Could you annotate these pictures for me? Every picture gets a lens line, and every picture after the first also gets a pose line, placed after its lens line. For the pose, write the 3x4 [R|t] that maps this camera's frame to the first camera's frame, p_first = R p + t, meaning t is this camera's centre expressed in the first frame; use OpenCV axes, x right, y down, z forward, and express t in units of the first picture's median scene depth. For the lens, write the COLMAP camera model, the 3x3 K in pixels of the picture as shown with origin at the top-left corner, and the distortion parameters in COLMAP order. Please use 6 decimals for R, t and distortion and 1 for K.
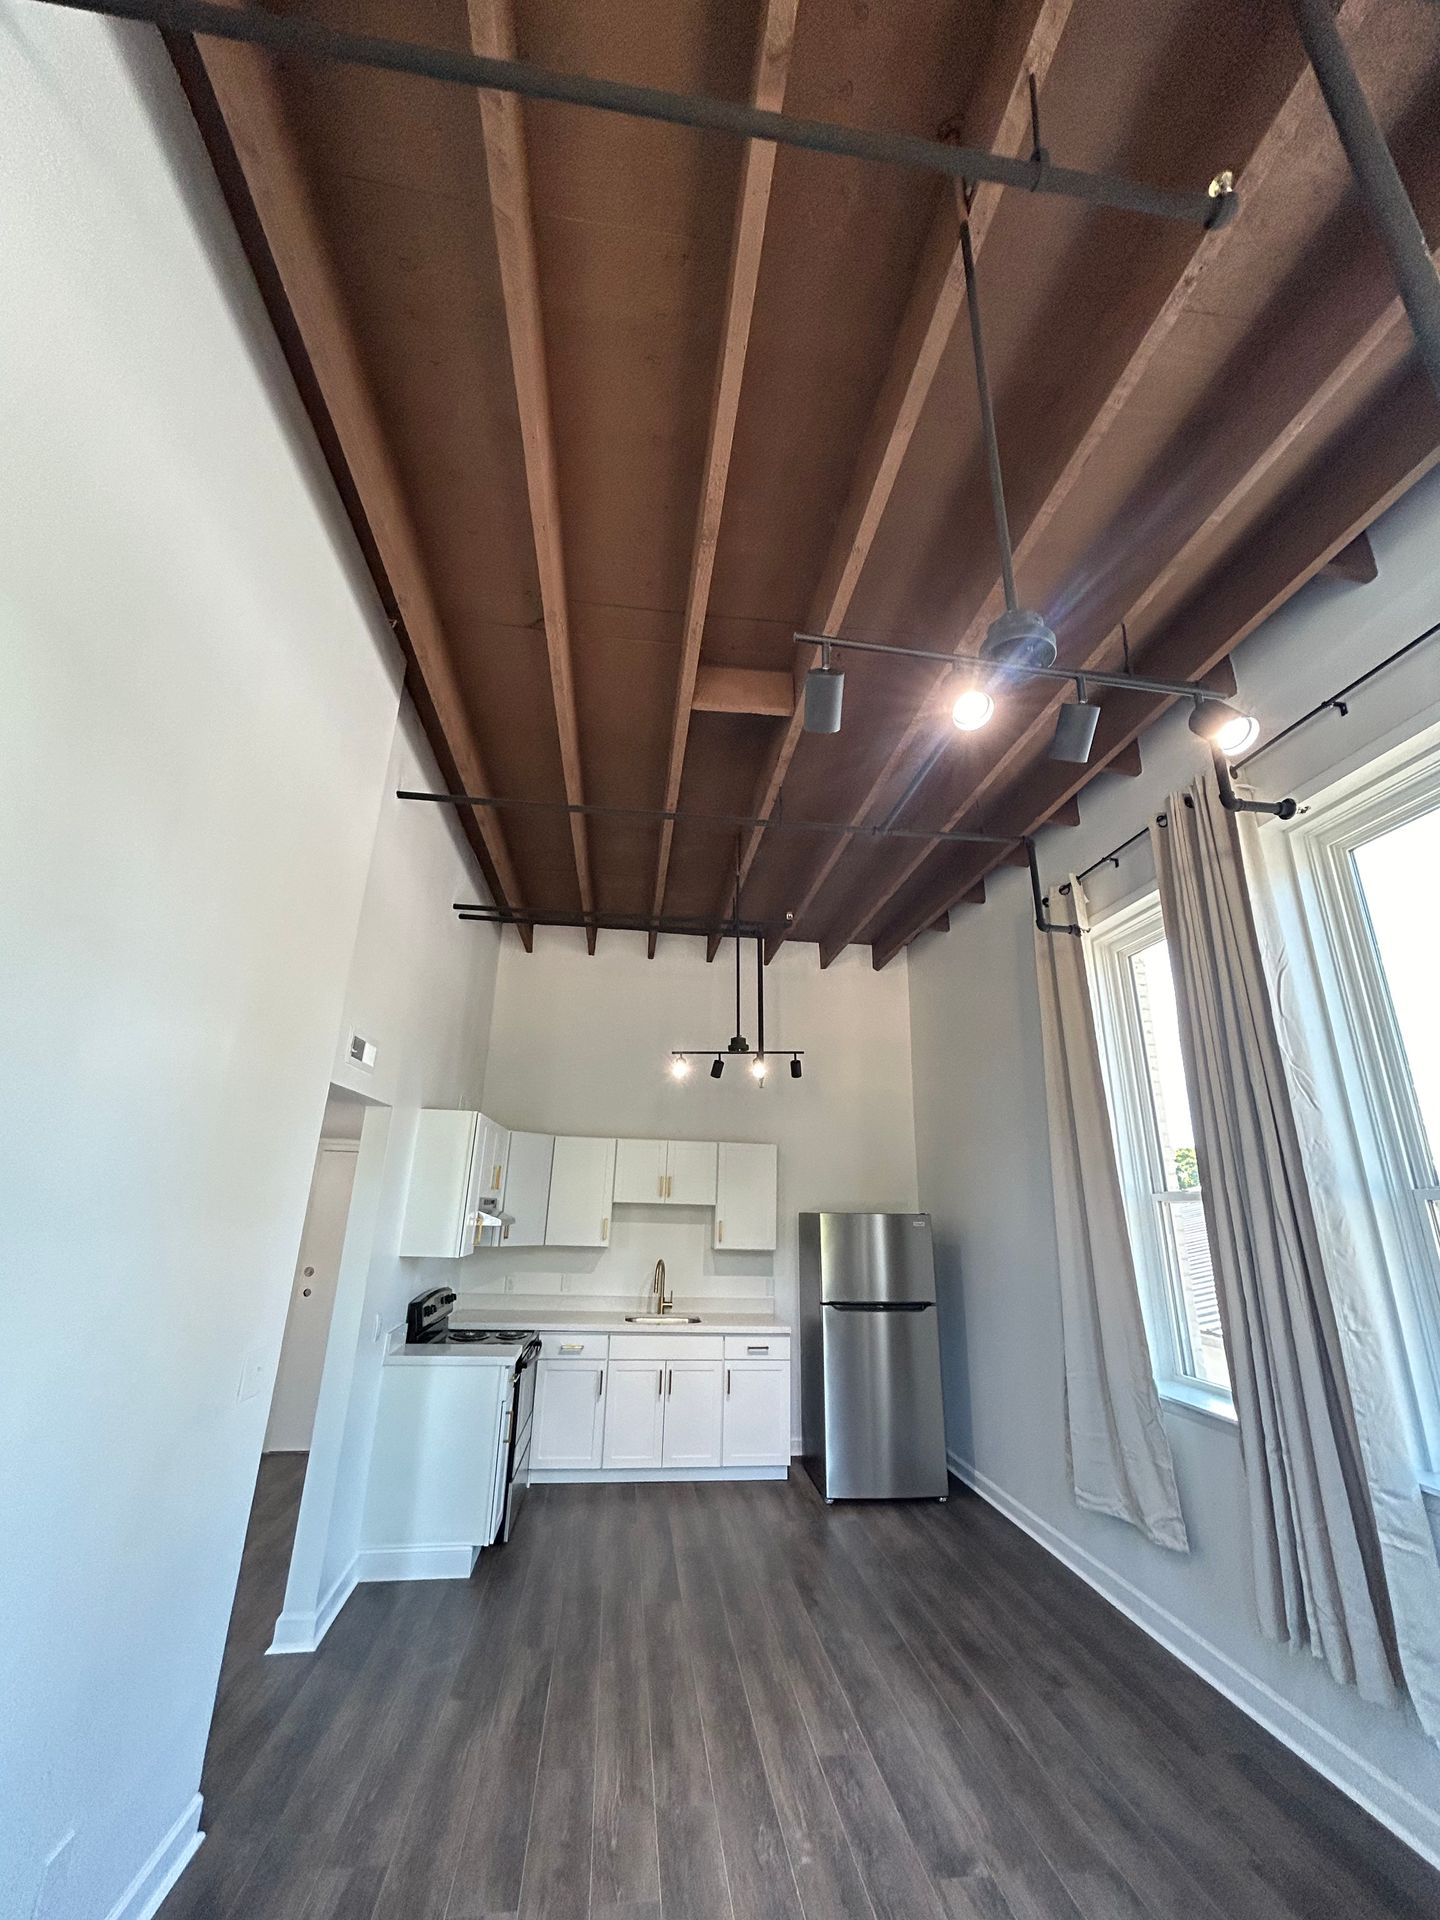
lens RADIAL K [[767.9, 0, 728.7], [0, 767.9, 953.4], [0, 0, 1]] dist [-0.001461, -0.000132]
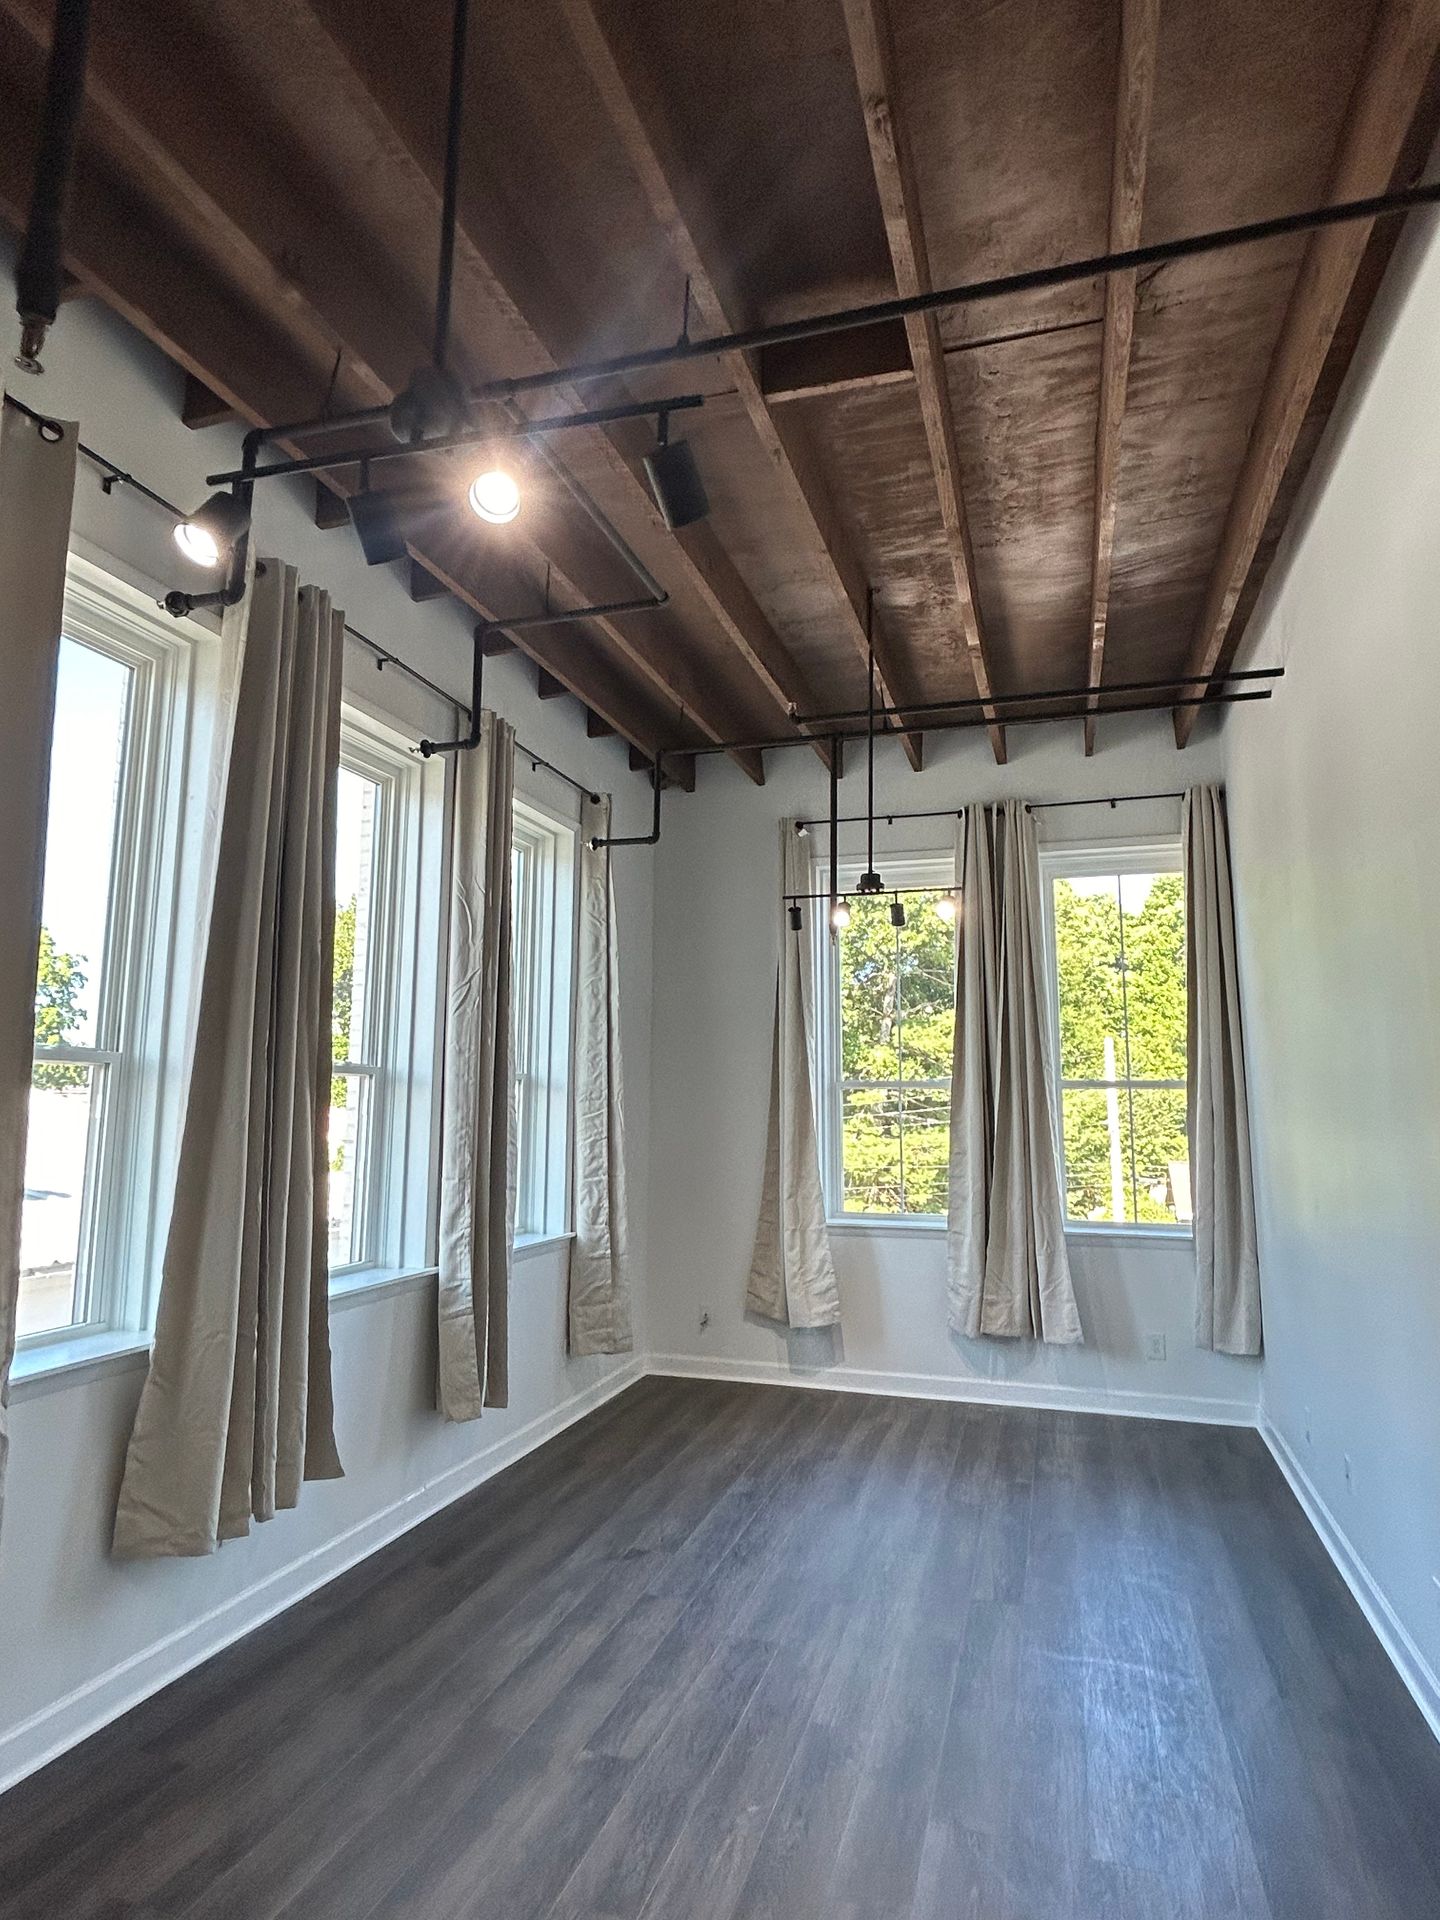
lens RADIAL K [[1068.6, 0, 723.3], [0, 1068.6, 969.6], [0, 0, 1]] dist [0.002154, 0.000253]
pose [[-0.905492, 0.026872, 0.423512, -0.364229], [-0.157319, 0.905626, -0.393818, 0.724571], [-0.394127, -0.423225, -0.815809, 2.152300]]
